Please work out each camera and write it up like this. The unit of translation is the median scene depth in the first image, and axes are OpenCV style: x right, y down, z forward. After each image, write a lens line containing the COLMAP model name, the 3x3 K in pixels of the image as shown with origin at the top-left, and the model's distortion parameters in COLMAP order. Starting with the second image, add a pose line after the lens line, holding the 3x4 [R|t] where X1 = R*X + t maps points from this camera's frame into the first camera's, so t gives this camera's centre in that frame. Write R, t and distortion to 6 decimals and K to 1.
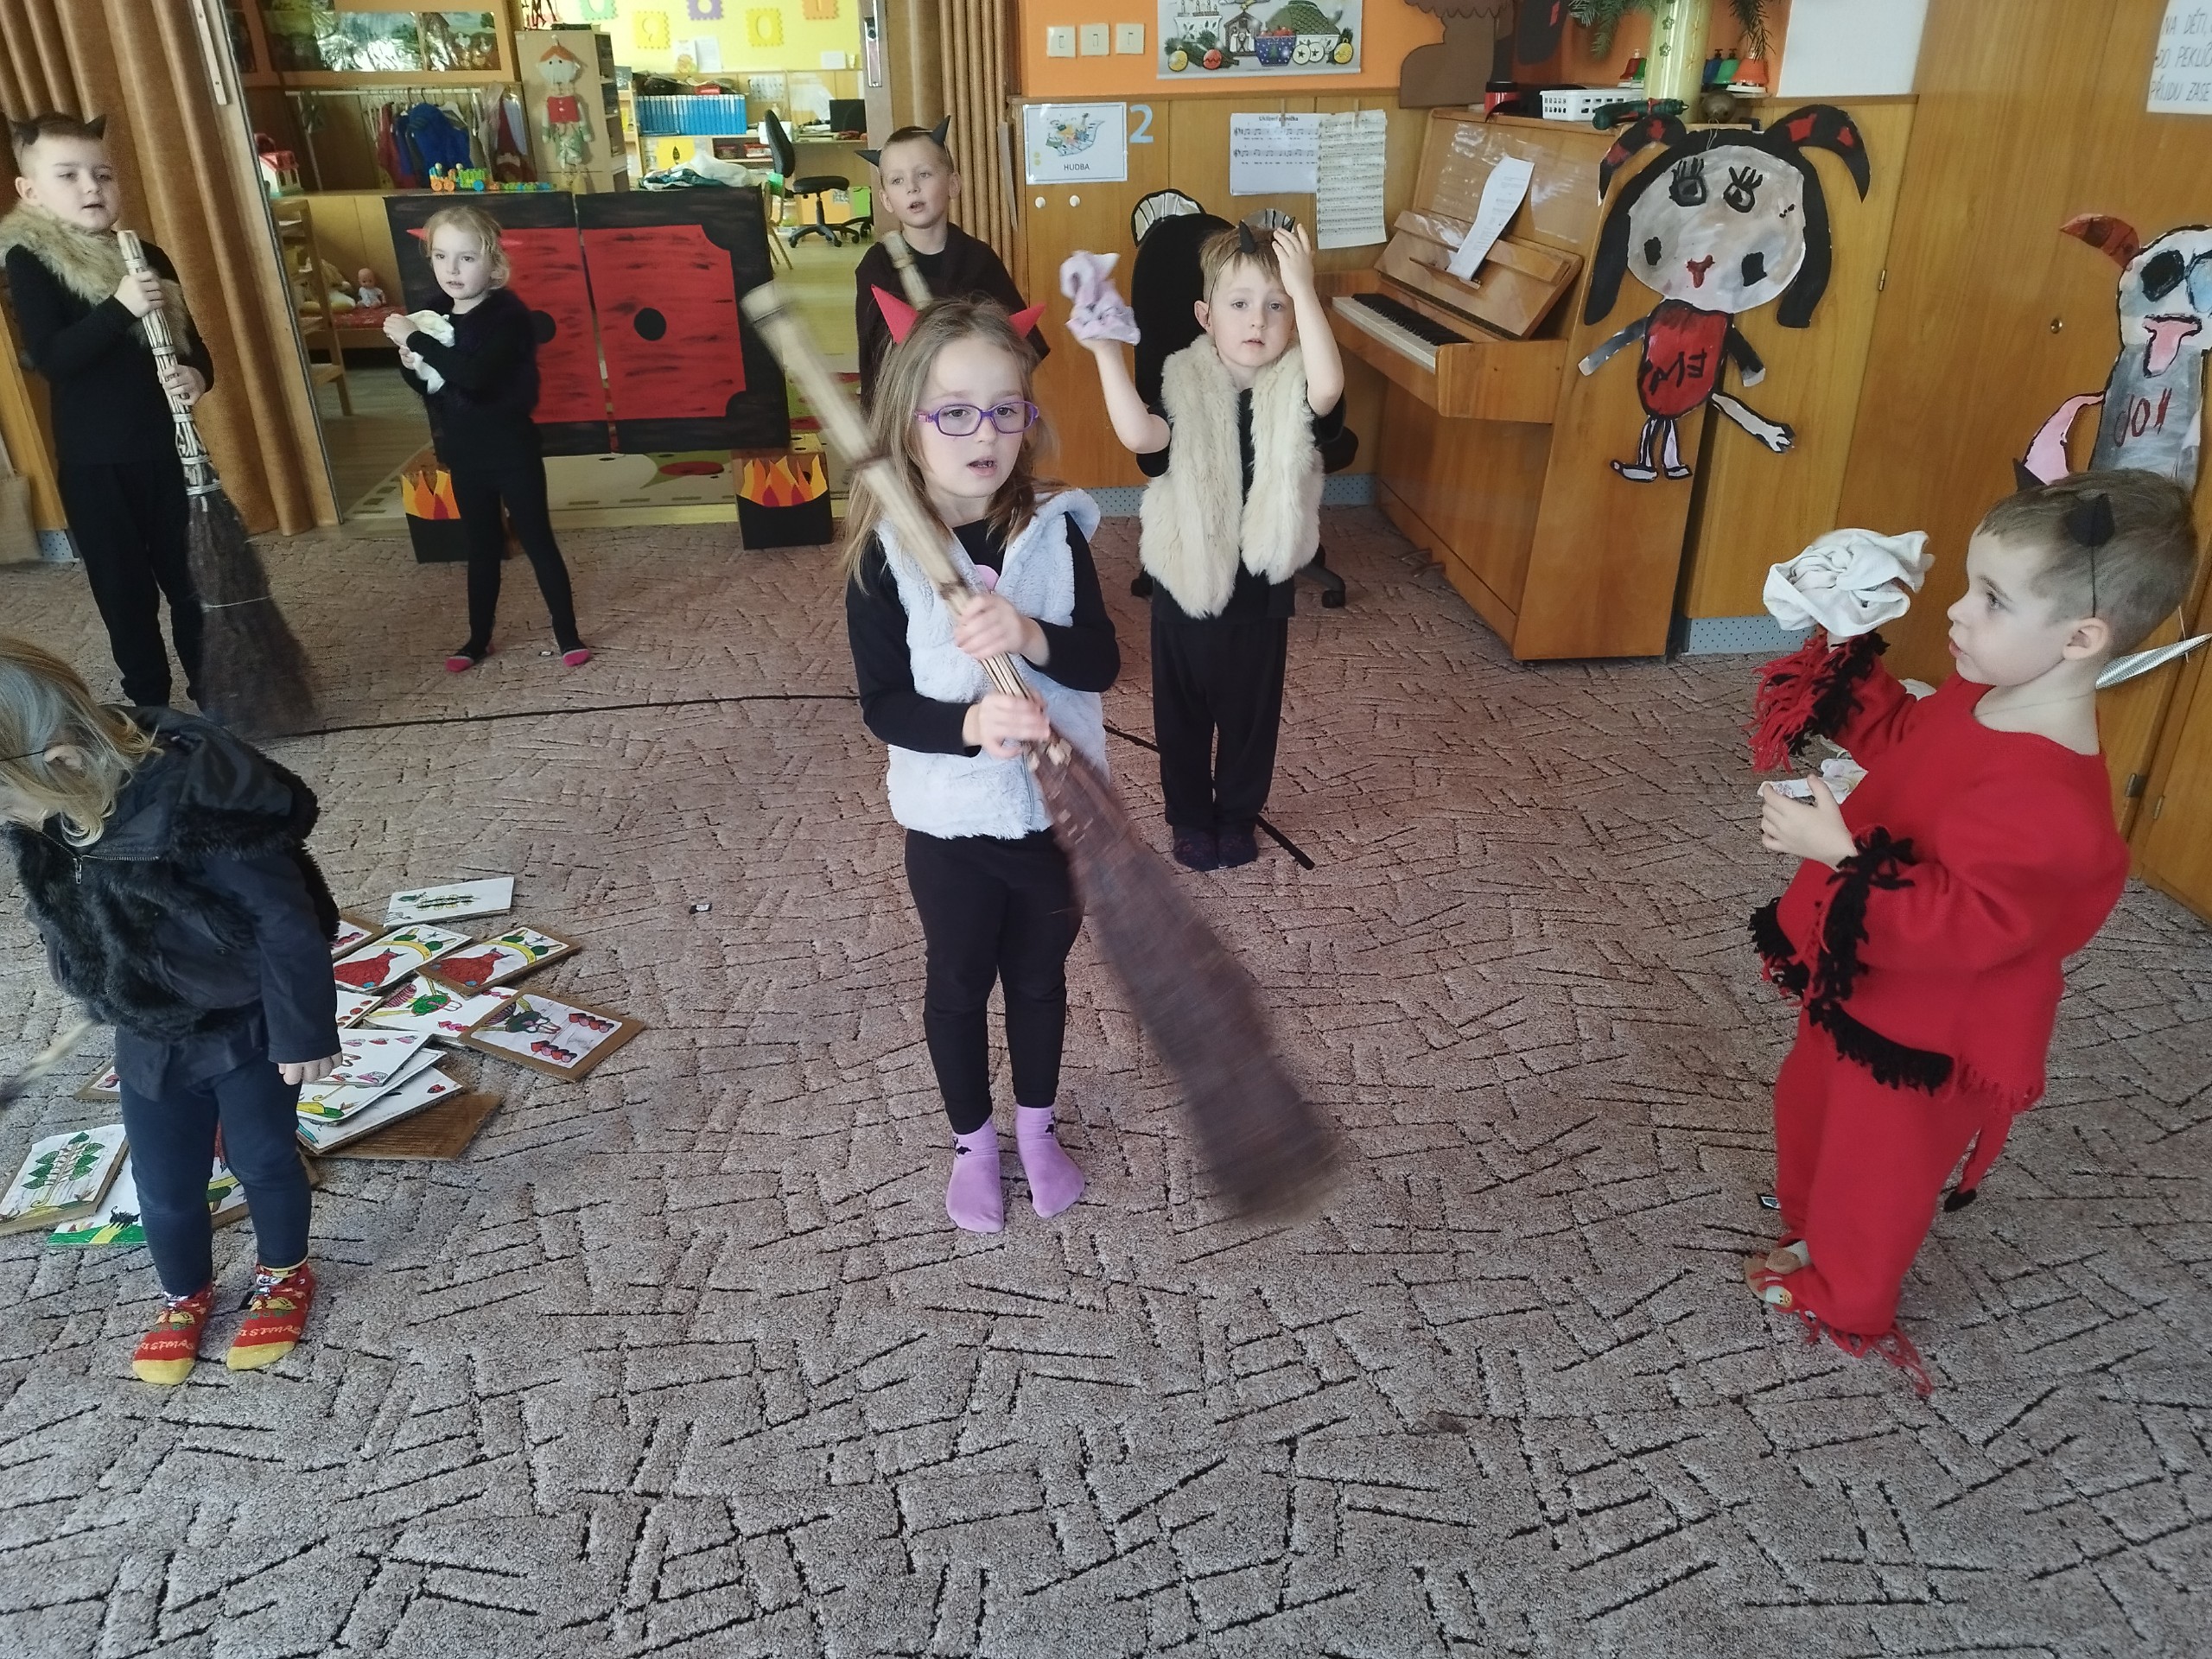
lens RADIAL K [[1549.1, 0, 1078.8], [0, 1549.1, 827.0], [0, 0, 1]] dist [0.021447, -0.020356]
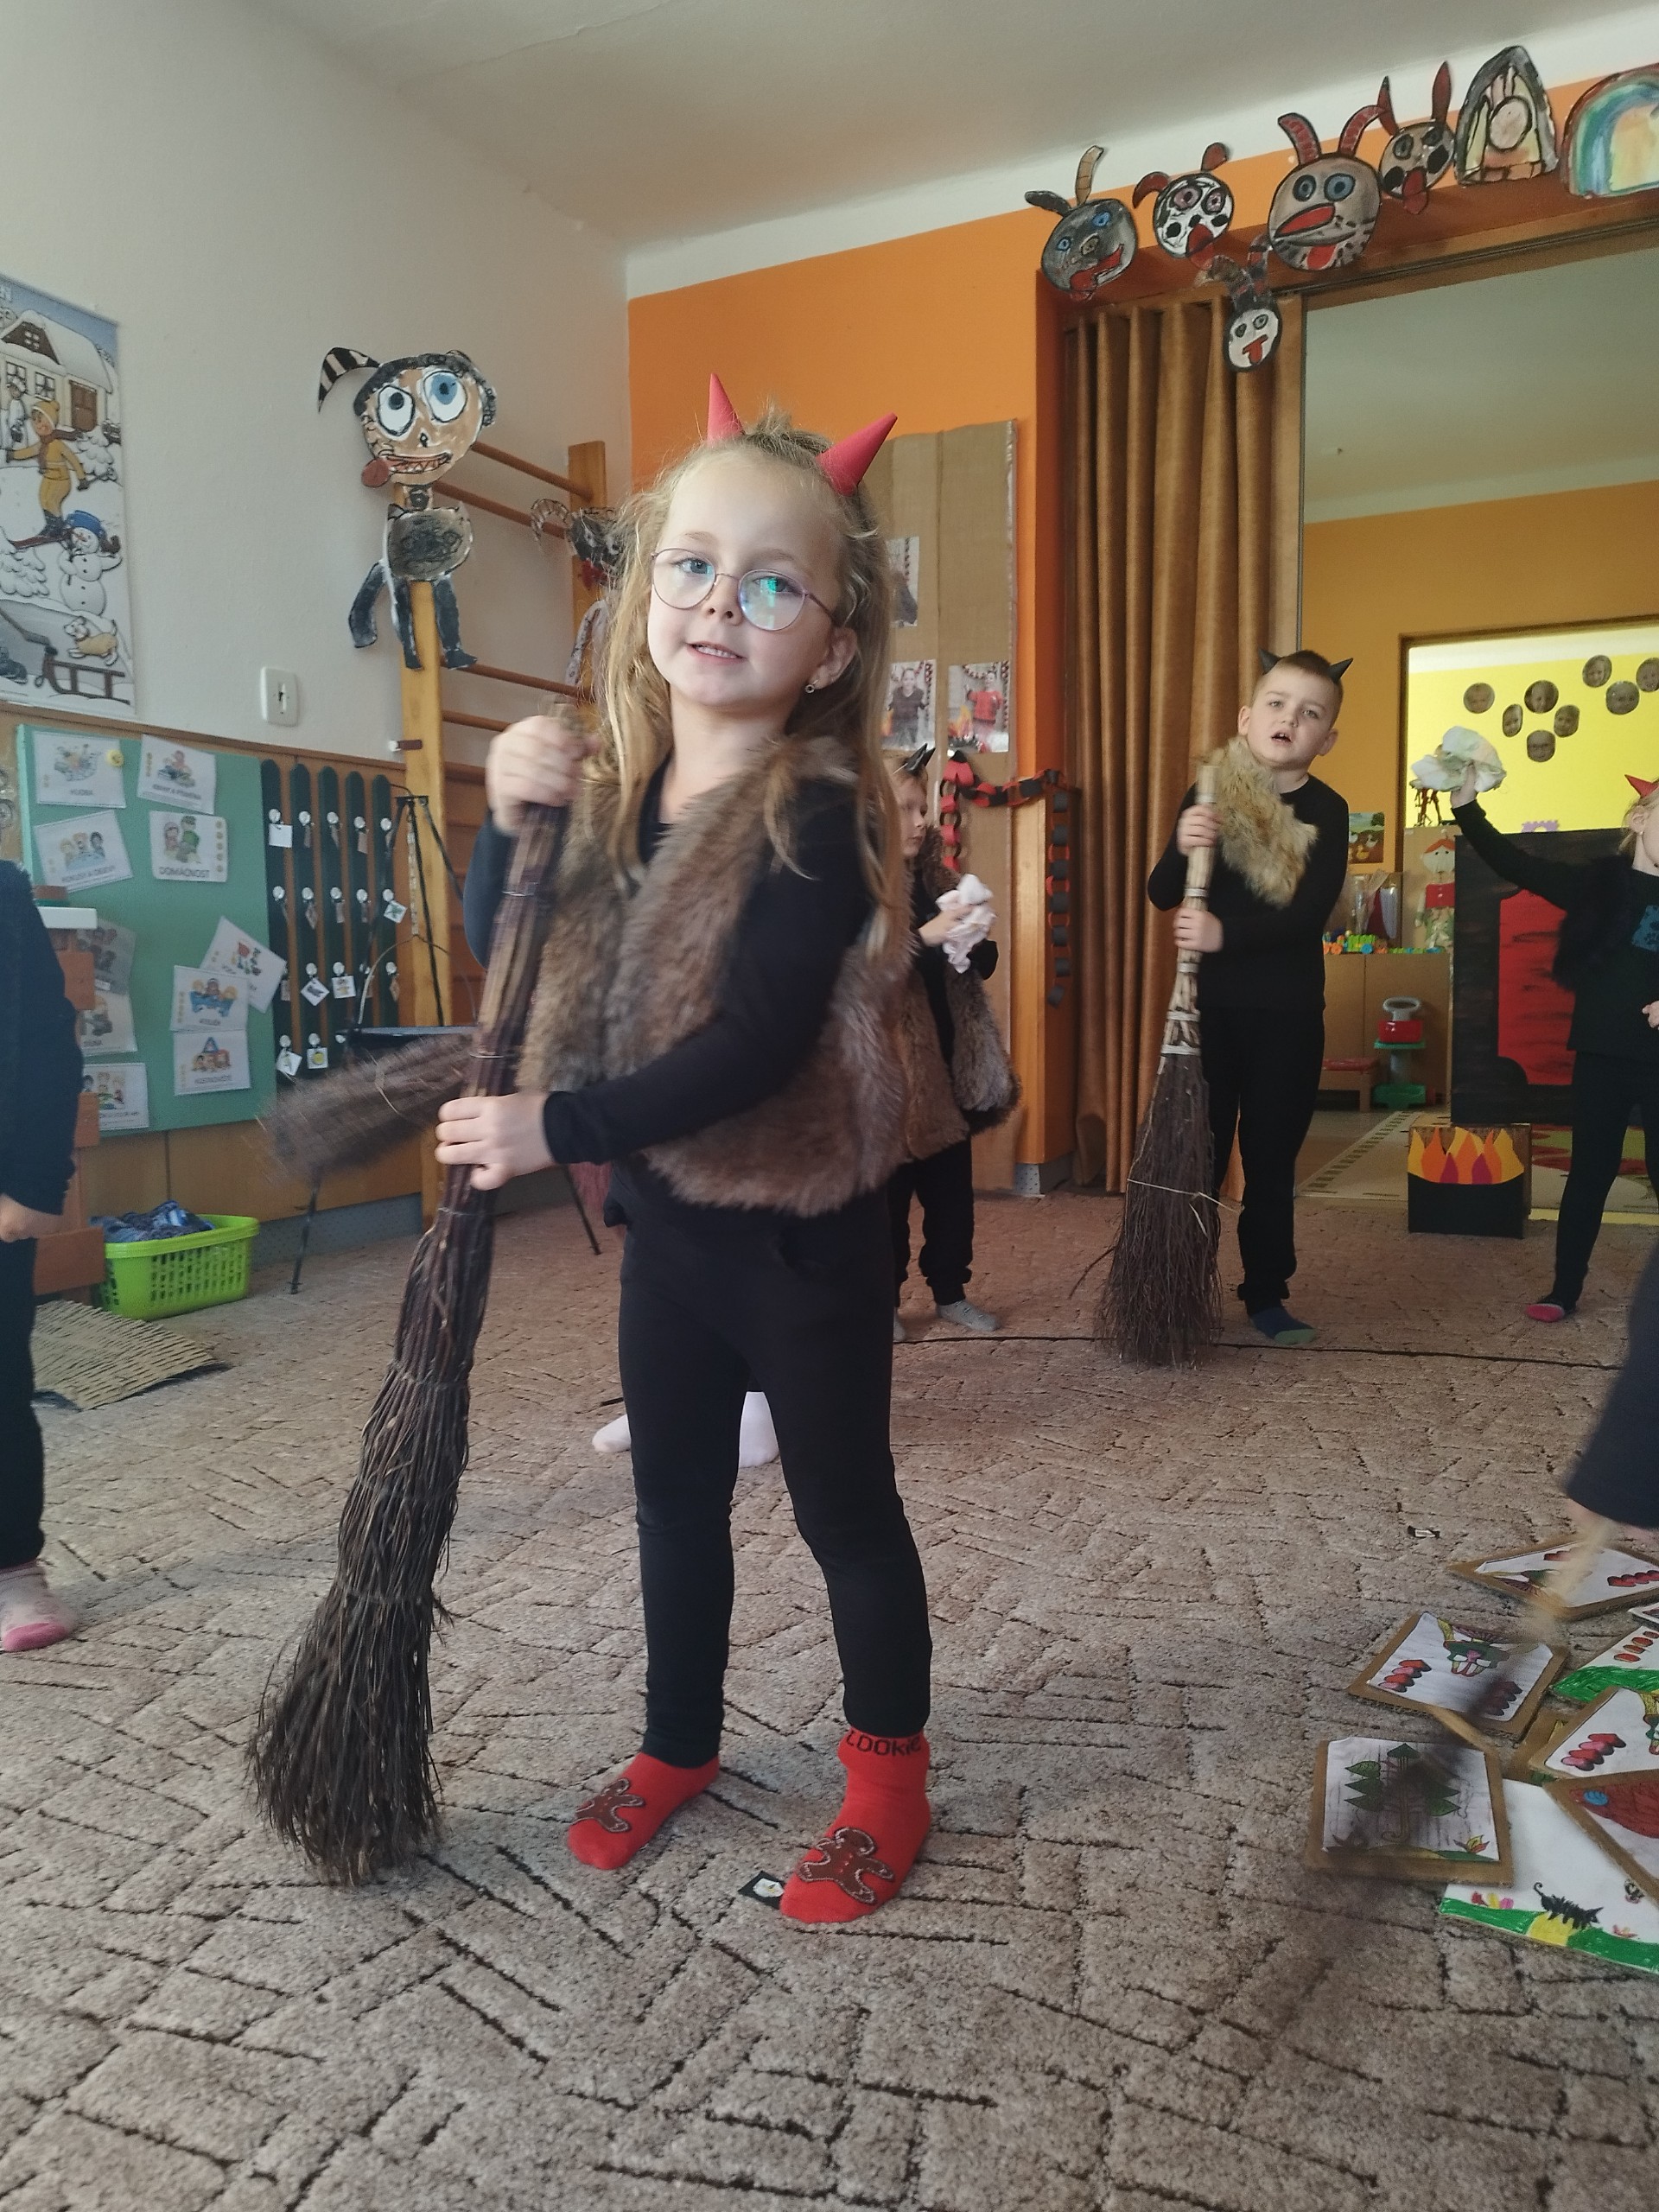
lens RADIAL K [[1549.1, 0, 842.5], [0, 1549.1, 1120.3], [0, 0, 1]] dist [0.021447, -0.020356]
pose [[0.851765, 0.053998, -0.521134, -0.261840], [-0.236451, 0.927235, -0.290389, 0.099723], [0.467533, 0.370566, 0.802554, 0.155484]]
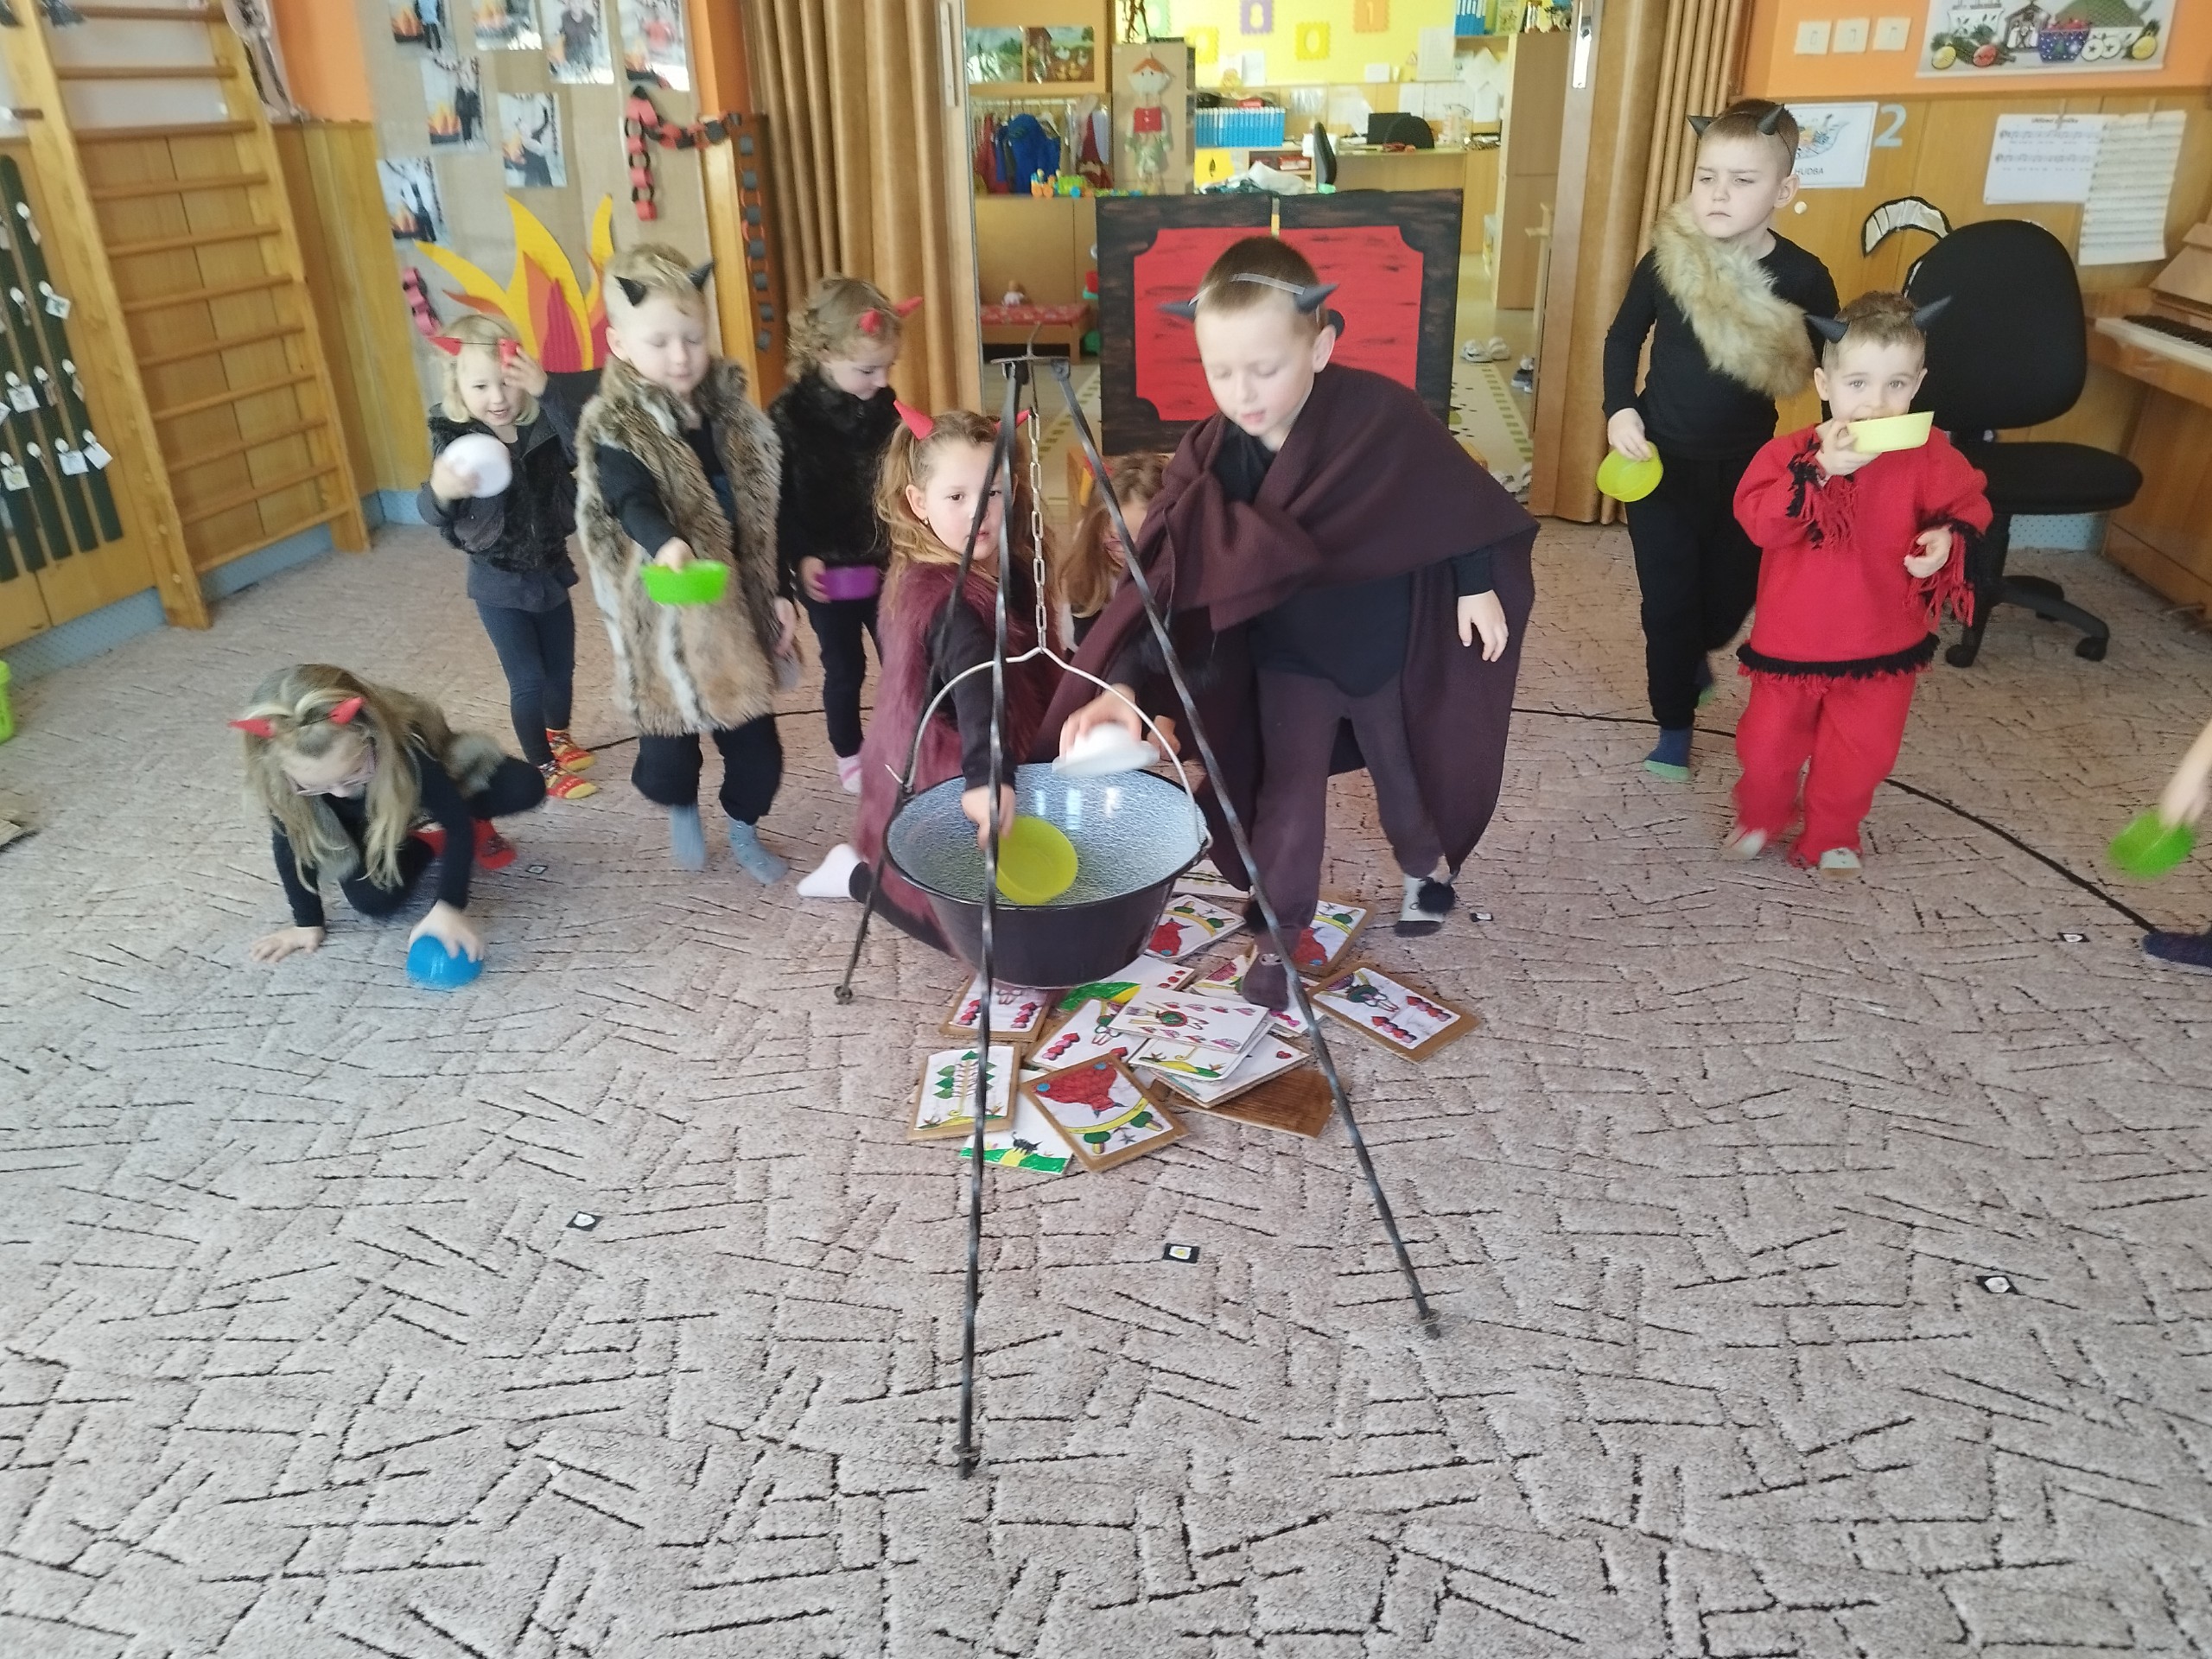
lens RADIAL K [[1554.8, 0, 1087.0], [0, 1554.8, 831.3], [0, 0, 1]] dist [0.016680, -0.014538]
pose [[0.967686, 0.106872, -0.228389, -0.167772], [-0.108943, 0.994042, 0.003559, 0.014182], [0.227408, 0.021438, 0.973563, -0.004538]]
